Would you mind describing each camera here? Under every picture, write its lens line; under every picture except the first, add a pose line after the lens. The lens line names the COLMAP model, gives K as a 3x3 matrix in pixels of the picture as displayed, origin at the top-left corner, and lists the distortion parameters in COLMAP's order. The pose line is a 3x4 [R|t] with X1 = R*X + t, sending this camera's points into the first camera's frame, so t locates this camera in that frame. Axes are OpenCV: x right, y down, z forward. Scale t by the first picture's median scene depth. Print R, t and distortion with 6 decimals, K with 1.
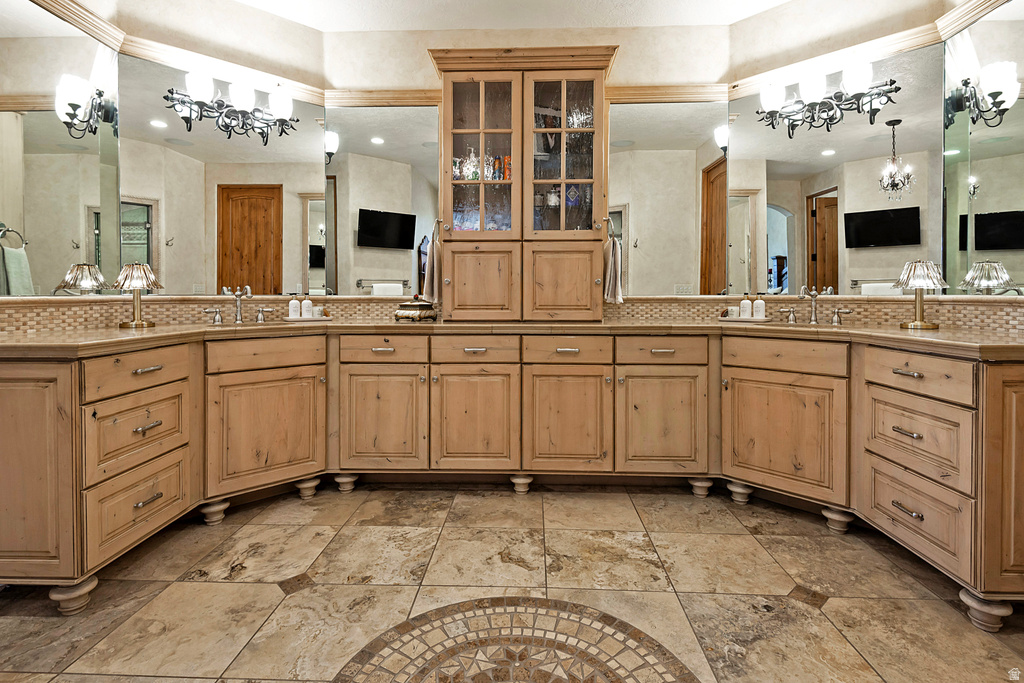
lens RADIAL K [[505.7, 0, 506.9], [0, 505.7, 292.7], [0, 0, 1]] dist [0.022115, -0.006528]
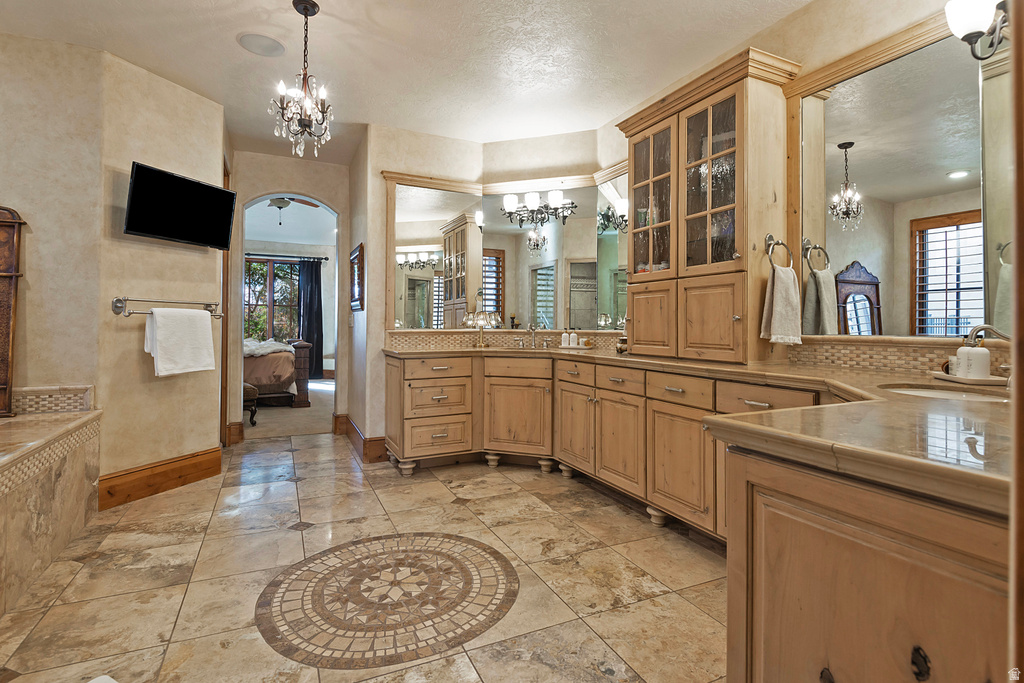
lens RADIAL K [[498.8, 0, 507.9], [0, 498.8, 303.7], [0, 0, 1]] dist [0.019520, -0.008621]
pose [[0.460316, -0.034610, -0.887080, 0.923532], [0.001378, 0.999266, -0.038272, -0.017488], [0.887754, 0.016395, 0.460026, 0.290895]]
